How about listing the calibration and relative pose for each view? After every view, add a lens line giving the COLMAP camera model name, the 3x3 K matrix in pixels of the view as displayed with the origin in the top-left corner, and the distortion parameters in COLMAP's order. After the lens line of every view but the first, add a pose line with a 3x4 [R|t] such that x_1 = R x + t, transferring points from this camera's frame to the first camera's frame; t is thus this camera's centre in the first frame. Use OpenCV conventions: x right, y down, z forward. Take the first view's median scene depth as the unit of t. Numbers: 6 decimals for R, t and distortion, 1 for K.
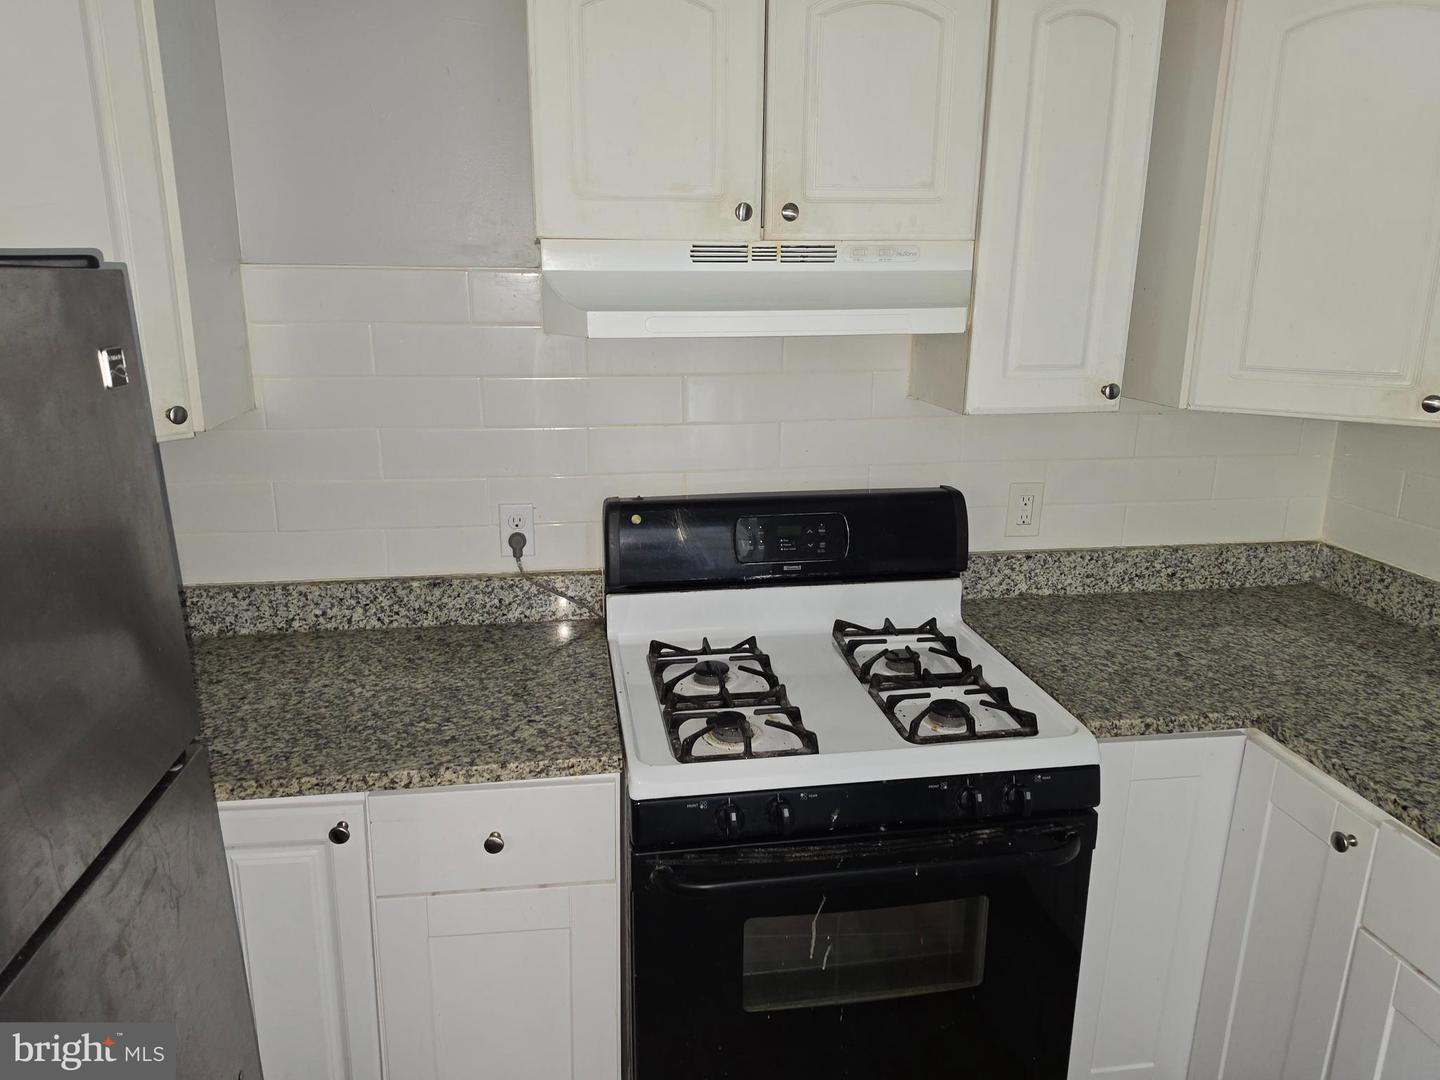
lens RADIAL K [[990.7, 0, 699.4], [0, 990.7, 527.0], [0, 0, 1]] dist [0.053830, -0.062321]
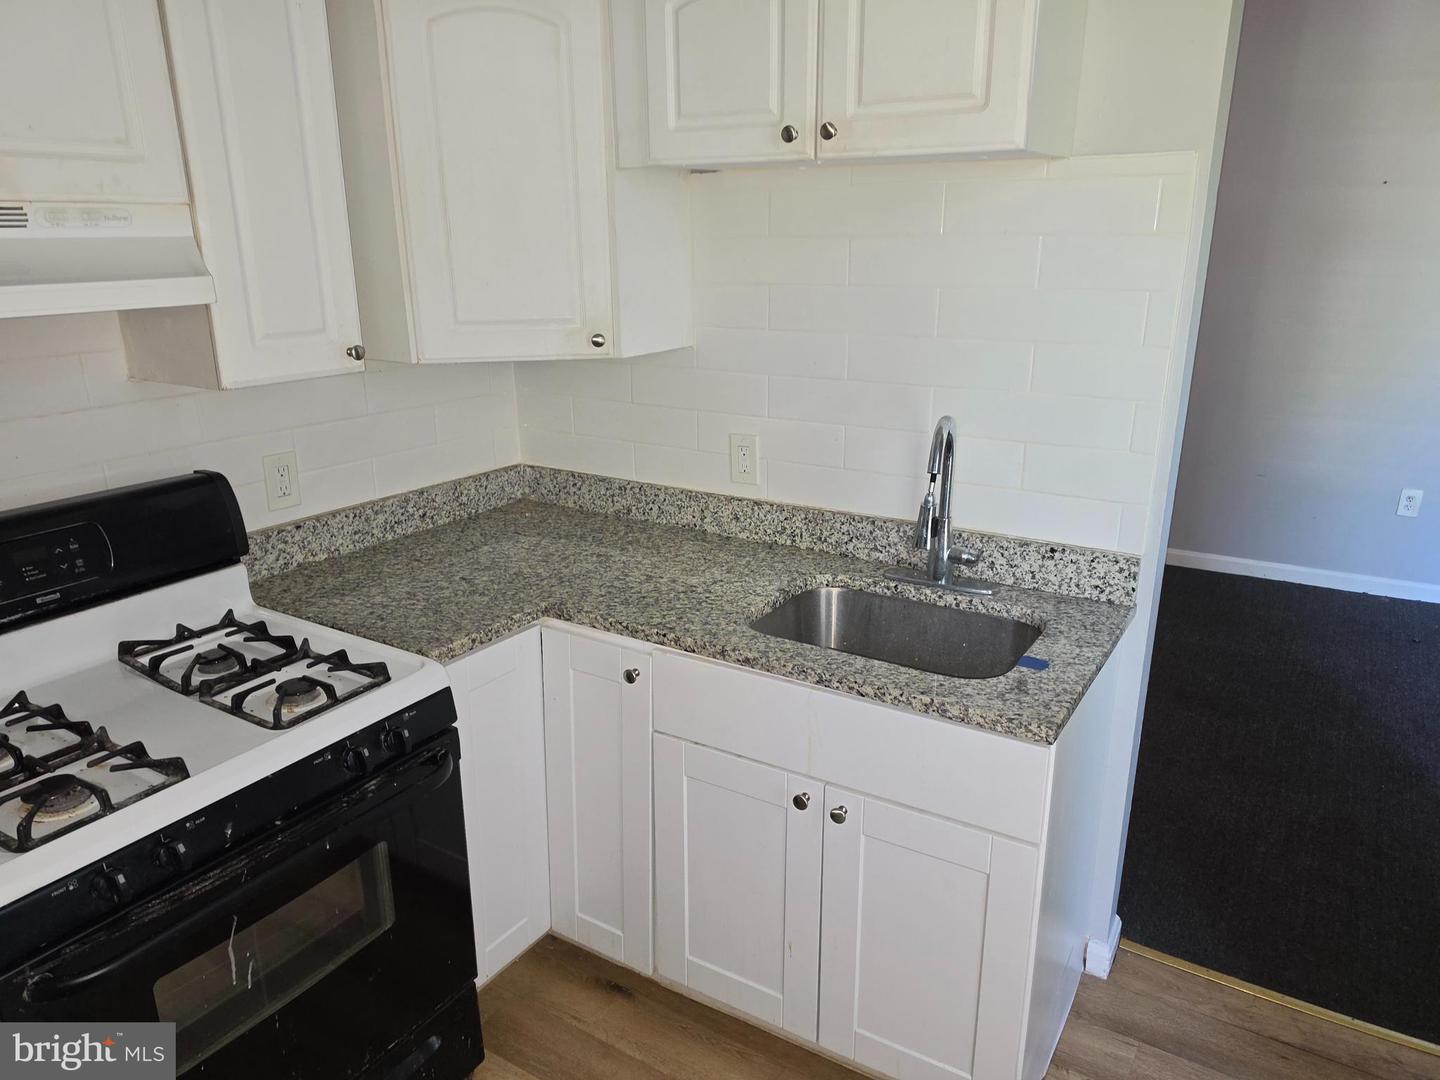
lens RADIAL K [[990.7, 0, 733.0], [0, 990.7, 557.9], [0, 0, 1]] dist [0.053830, -0.062321]
pose [[0.649613, -0.240315, 0.721285, -0.144934], [0.193378, 0.969754, 0.148937, -0.006075], [-0.735260, 0.042730, 0.676437, 0.002139]]
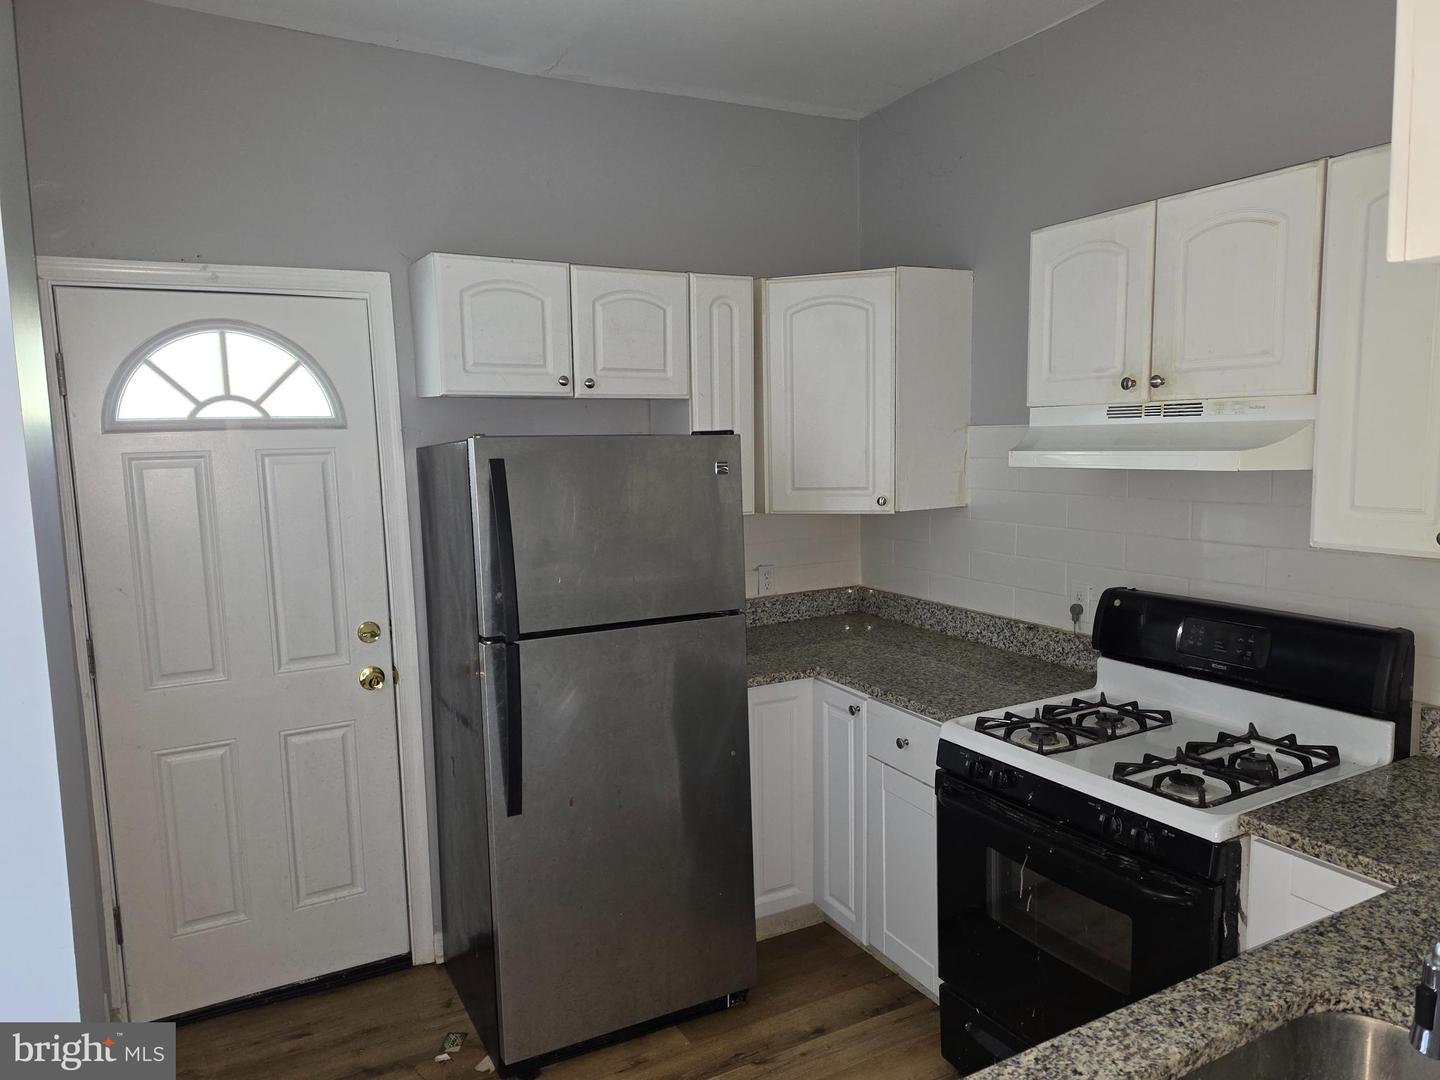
lens RADIAL K [[990.7, 0, 712.6], [0, 990.7, 555.4], [0, 0, 1]] dist [0.053830, -0.062321]
pose [[0.327548, 0.106037, -0.938866, 1.092293], [-0.212878, 0.976415, 0.036010, -0.002681], [0.920541, 0.188069, 0.342395, 0.013685]]
